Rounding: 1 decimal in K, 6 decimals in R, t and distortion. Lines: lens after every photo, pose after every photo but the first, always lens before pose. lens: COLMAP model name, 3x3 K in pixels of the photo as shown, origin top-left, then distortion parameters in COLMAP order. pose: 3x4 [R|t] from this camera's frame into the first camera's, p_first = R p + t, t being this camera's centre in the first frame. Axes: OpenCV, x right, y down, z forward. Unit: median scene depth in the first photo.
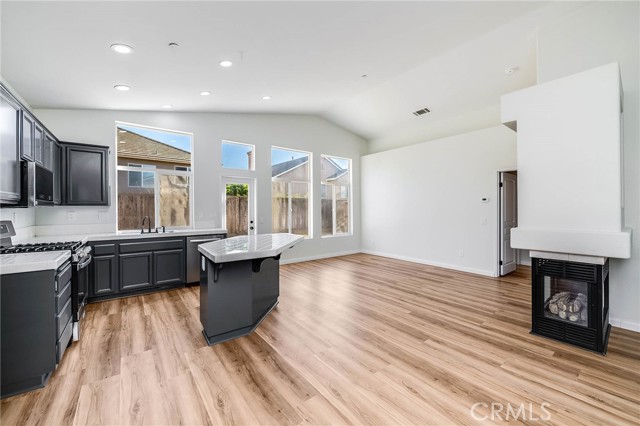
lens RADIAL K [[252.8, 0, 320.1], [0, 252.8, 212.8], [0, 0, 1]] dist [-0.001863, -0.000074]
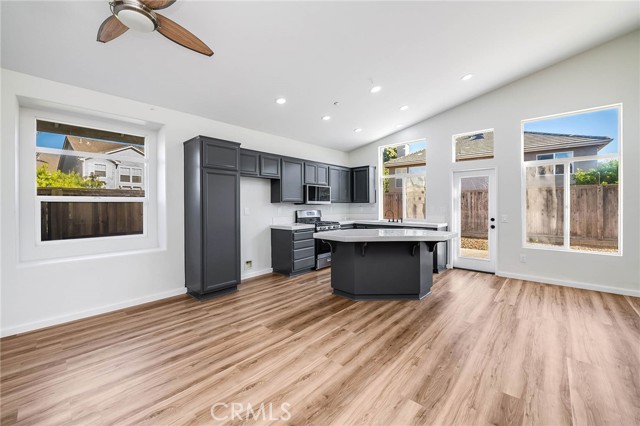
lens RADIAL K [[252.8, 0, 319.8], [0, 252.8, 206.9], [0, 0, 1]] dist [-0.001863, -0.000074]
pose [[0.172350, 0.007077, -0.985010, 0.661595], [-0.012048, 0.999915, 0.005076, -0.004324], [0.984962, 0.010993, 0.172421, 0.408577]]
